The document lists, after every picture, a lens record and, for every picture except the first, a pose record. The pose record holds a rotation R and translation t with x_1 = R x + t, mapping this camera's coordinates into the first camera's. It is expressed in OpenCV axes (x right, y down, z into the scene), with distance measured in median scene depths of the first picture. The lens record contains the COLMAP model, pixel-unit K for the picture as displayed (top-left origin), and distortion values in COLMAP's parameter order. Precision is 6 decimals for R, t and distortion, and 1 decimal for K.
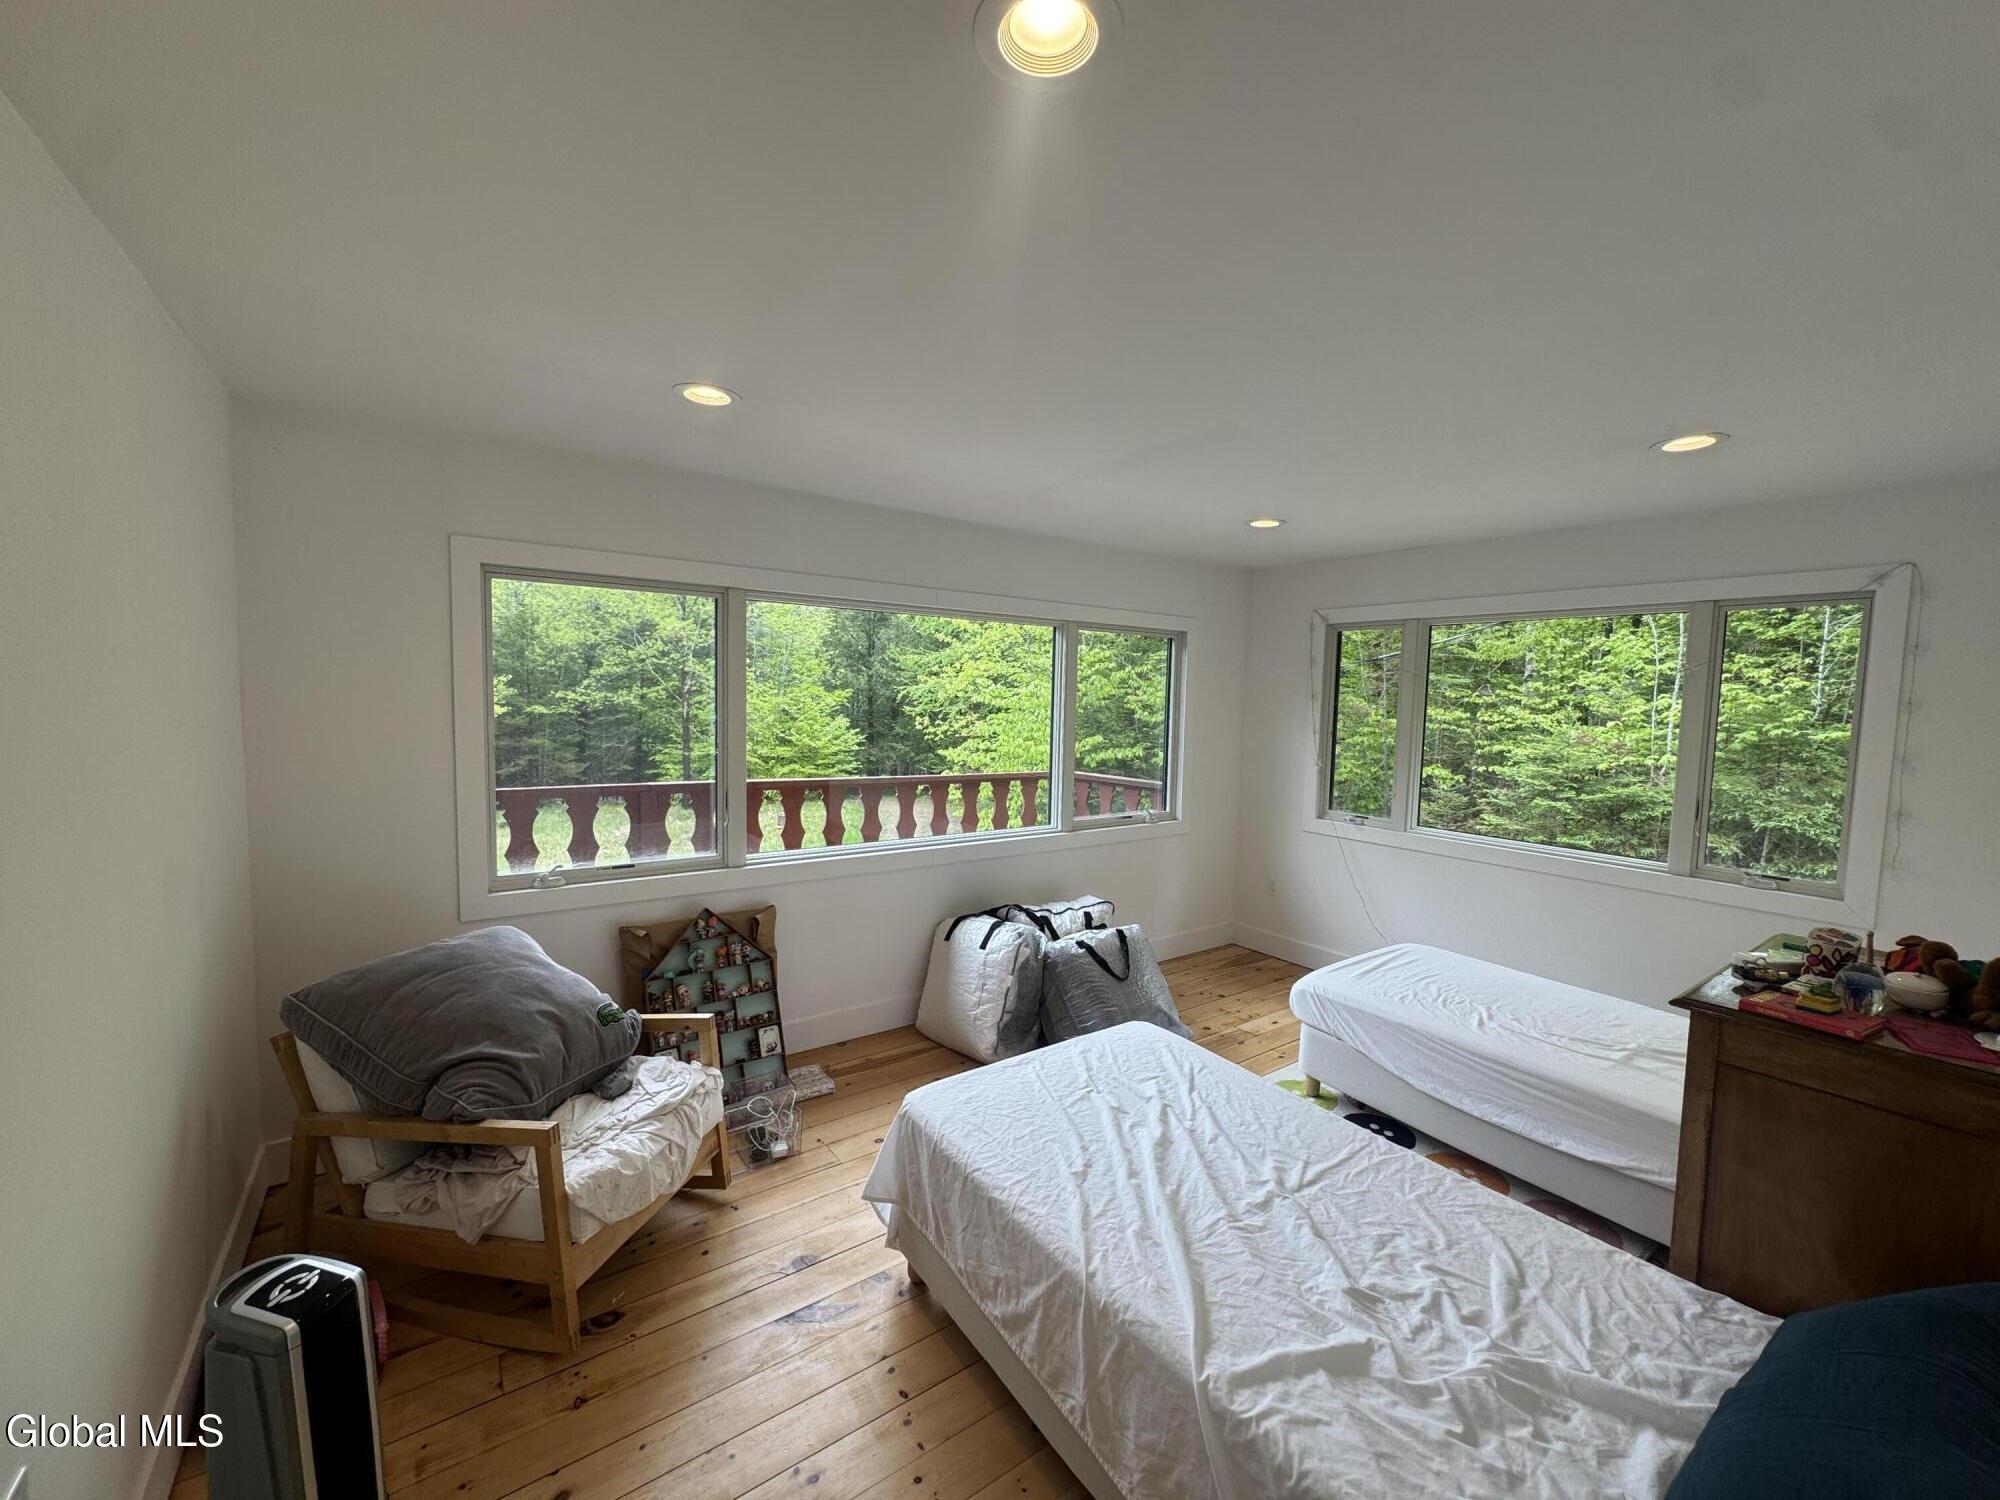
lens RADIAL K [[796.8, 0, 1000.0], [0, 796.8, 750.0], [0, 0, 1]] dist [-0.003095, 0.000094]
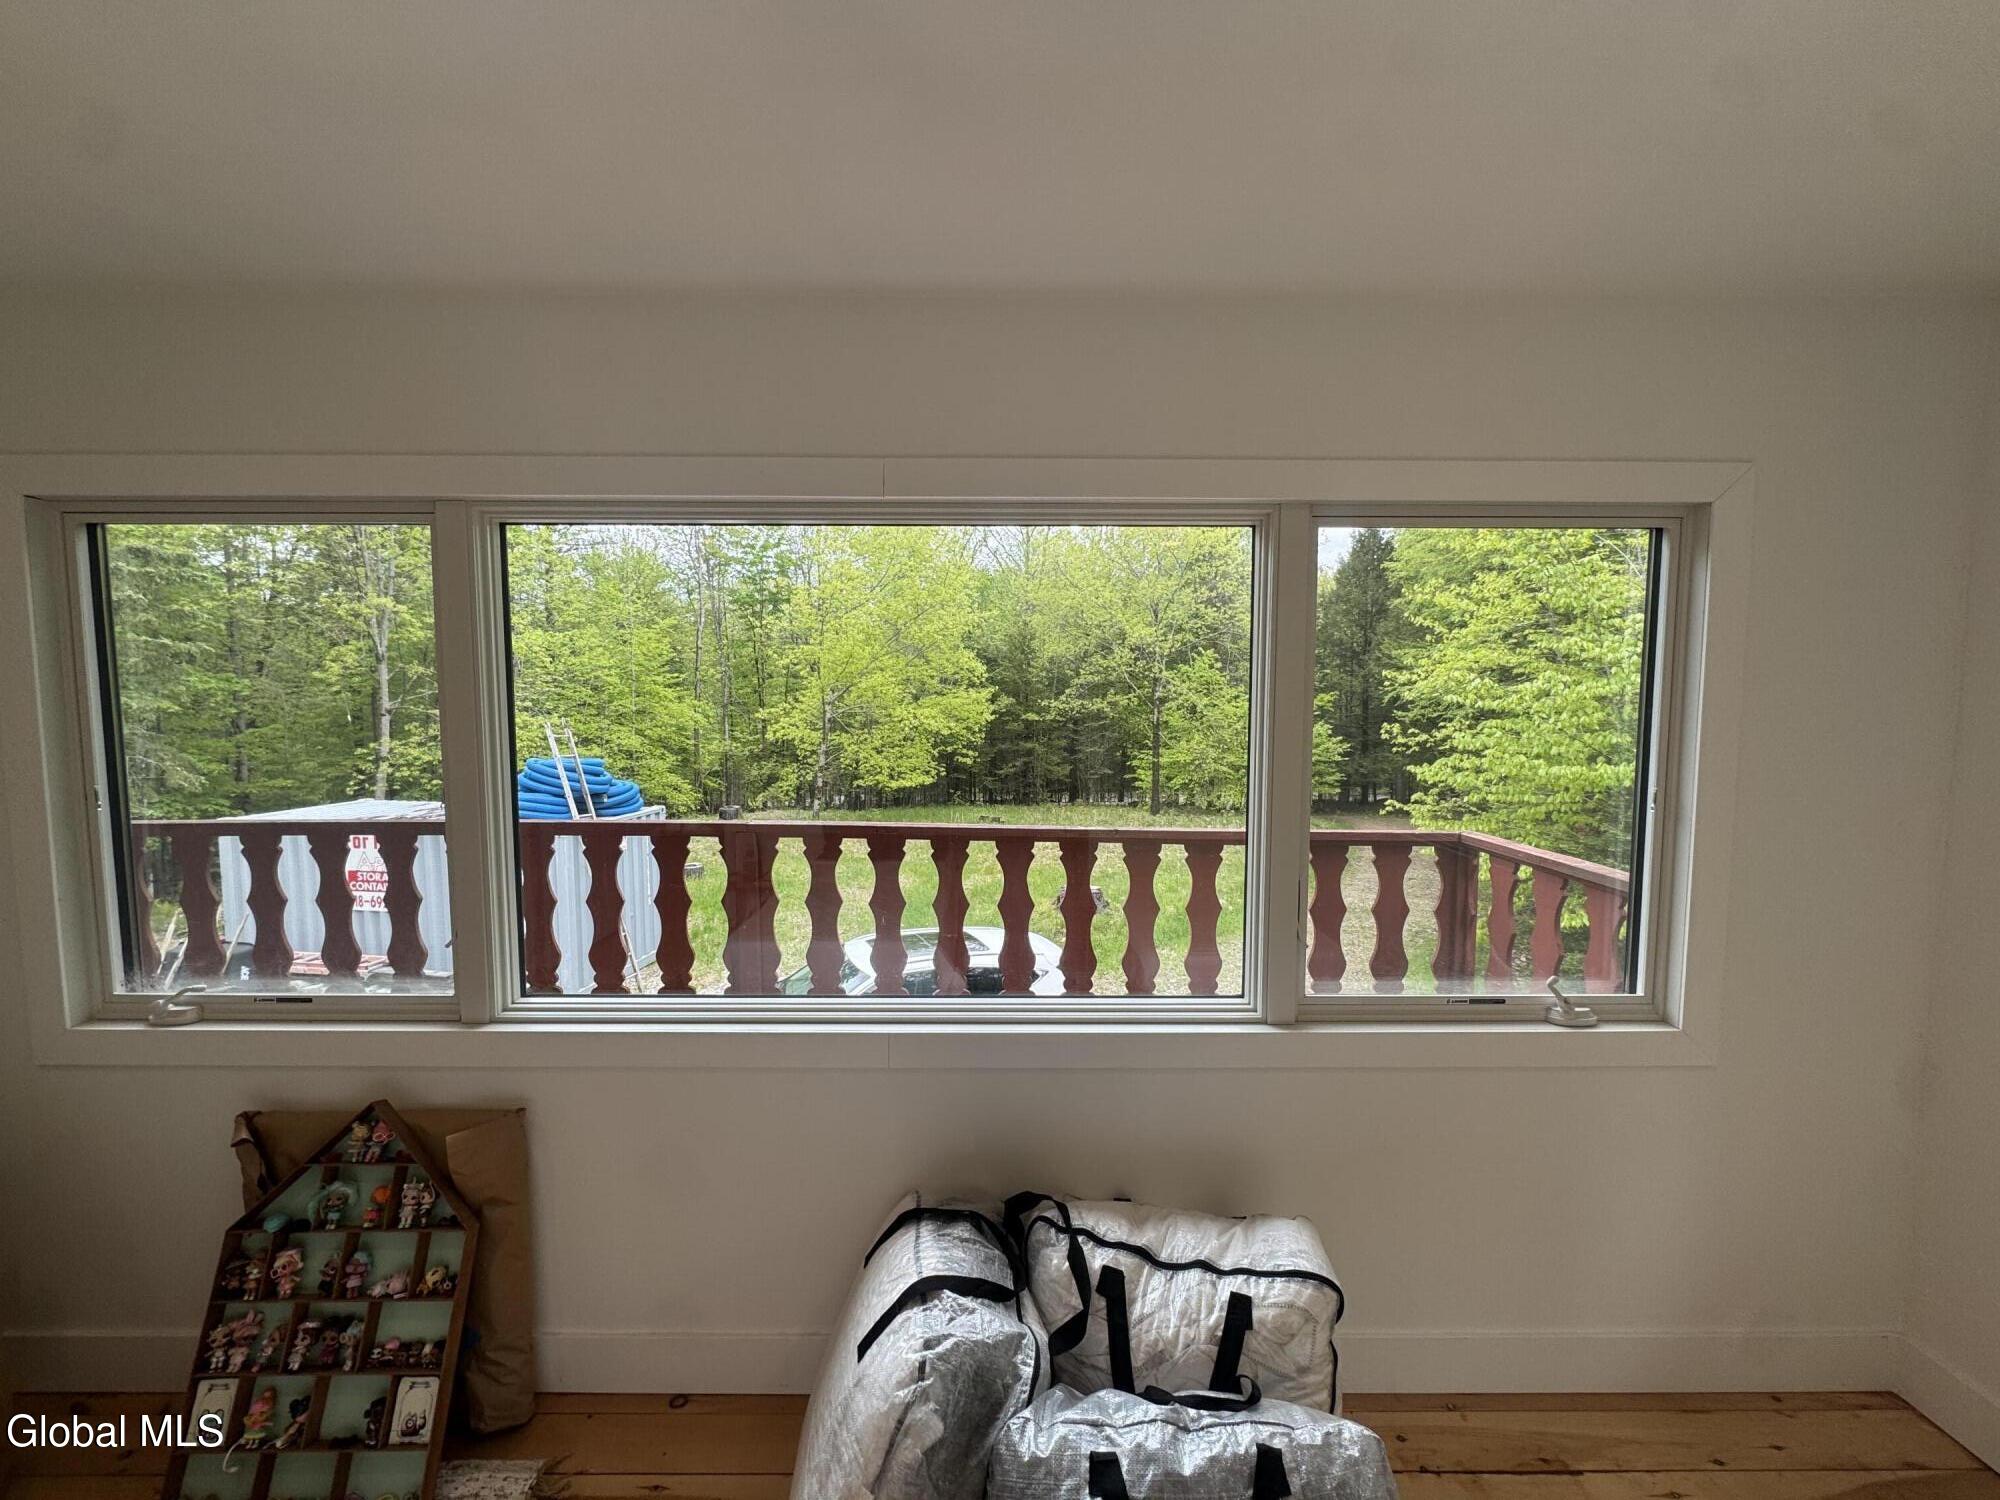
lens RADIAL K [[788.3, 0, 1006.1], [0, 788.3, 748.7], [0, 0, 1]] dist [-0.004896, -0.000283]
pose [[0.814510, 0.017326, -0.579891, 0.276465], [-0.021661, 0.999765, -0.000554, -0.047930], [0.579745, 0.013013, 0.814694, 0.806765]]
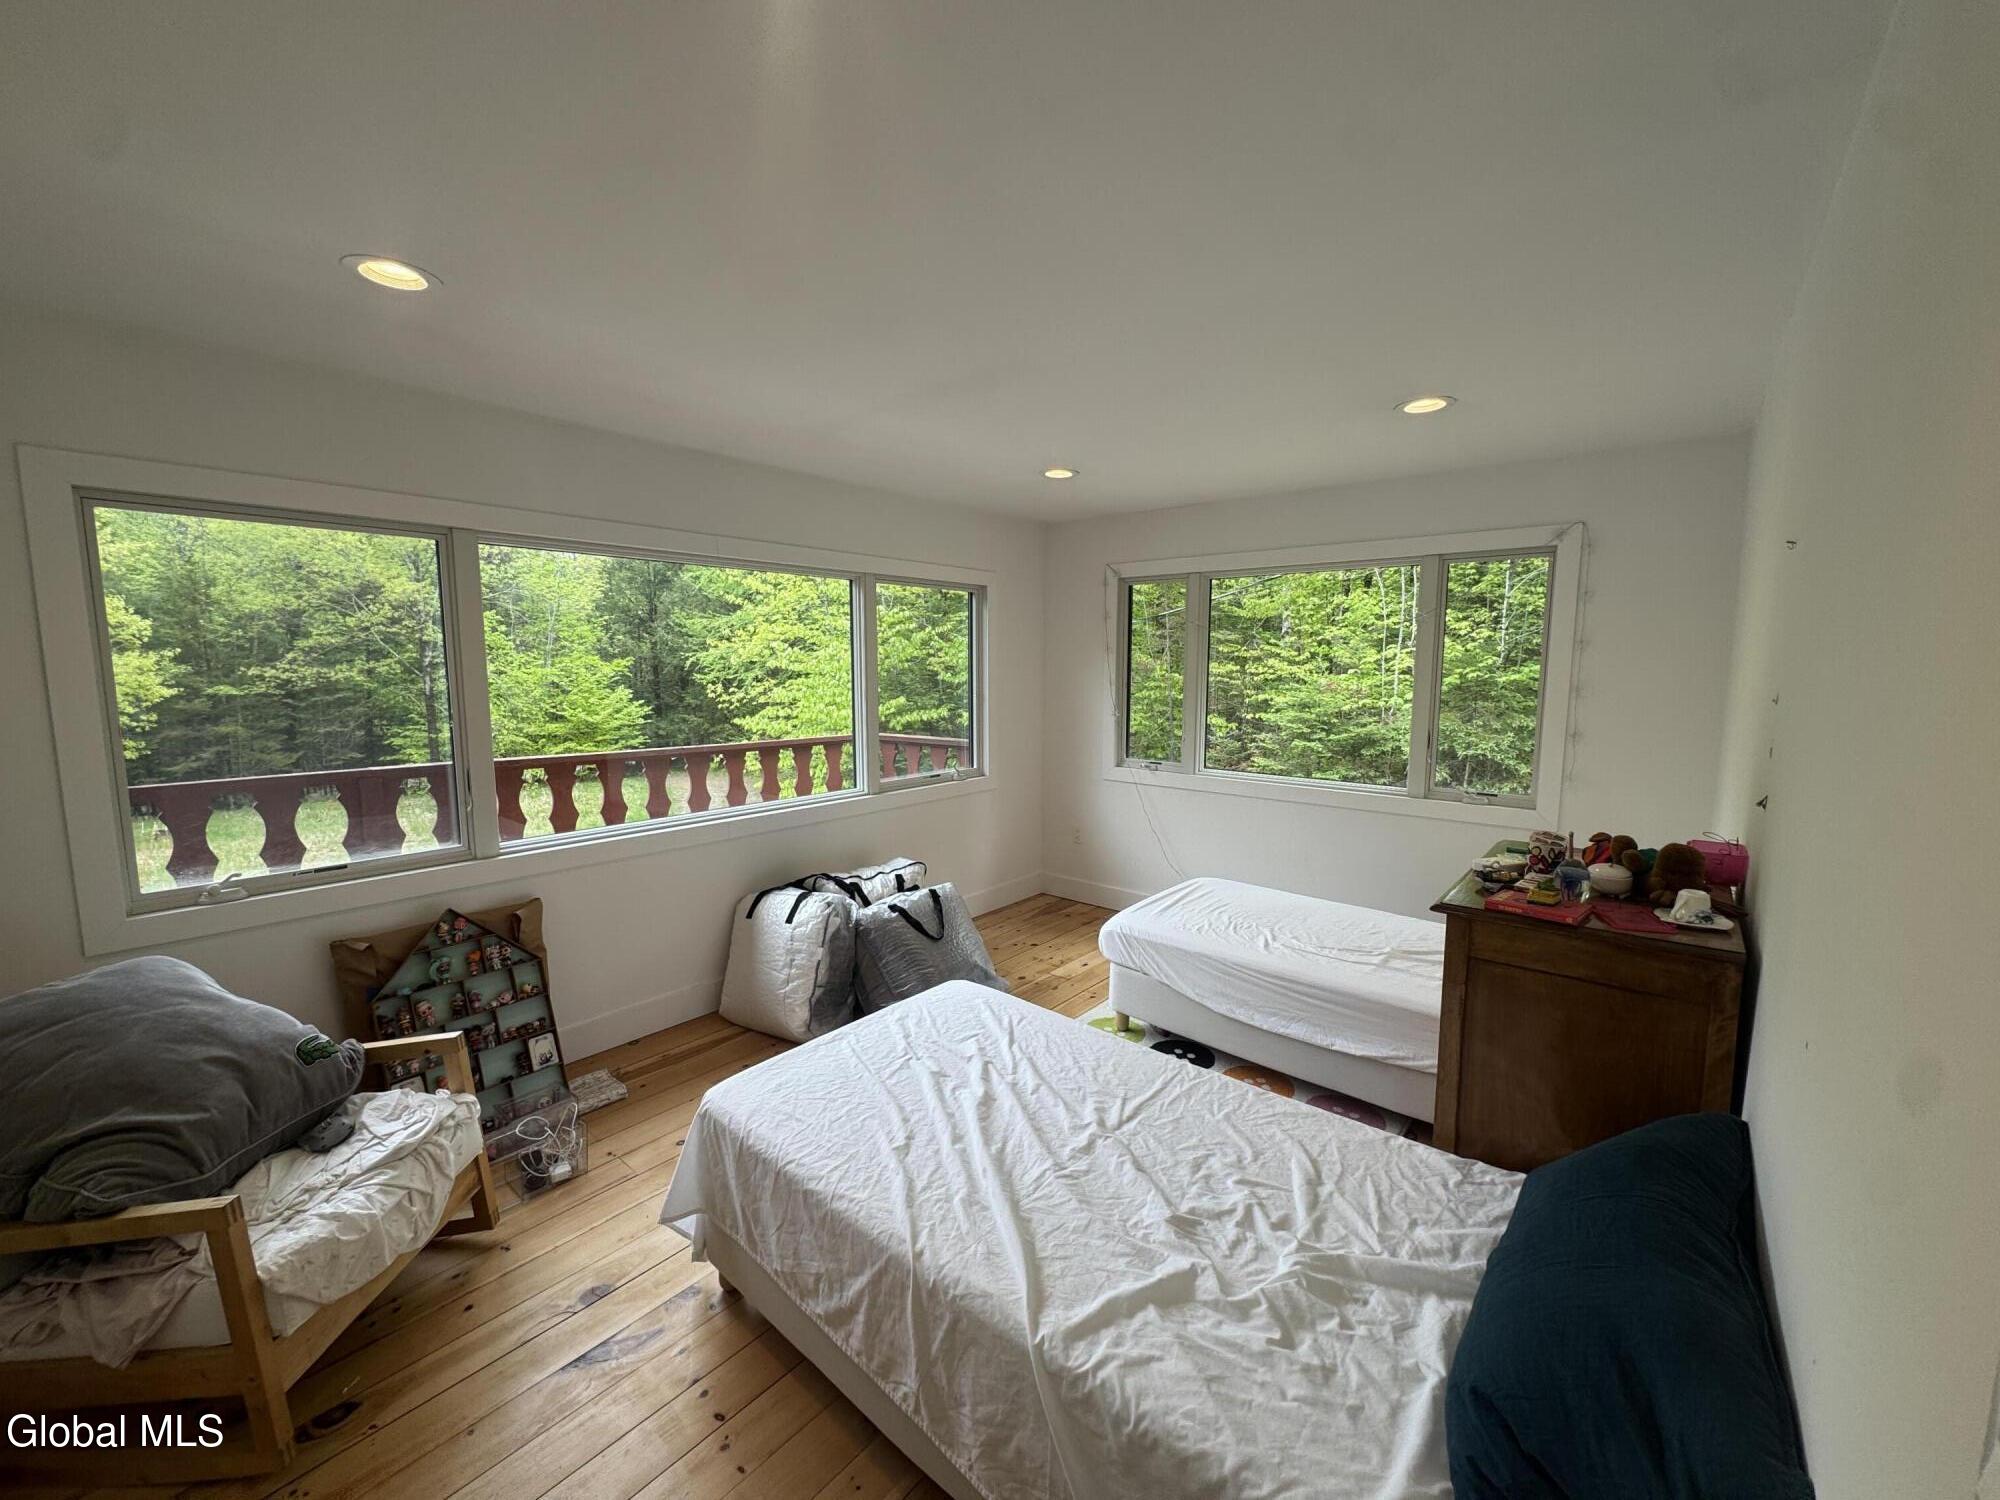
lens RADIAL K [[796.8, 0, 1000.0], [0, 796.8, 750.0], [0, 0, 1]] dist [-0.003095, 0.000094]
pose [[0.969890, -0.049785, 0.238401, 0.006431], [0.038999, 0.998000, 0.049749, 0.010110], [-0.240401, -0.038953, 0.969892, 0.041626]]
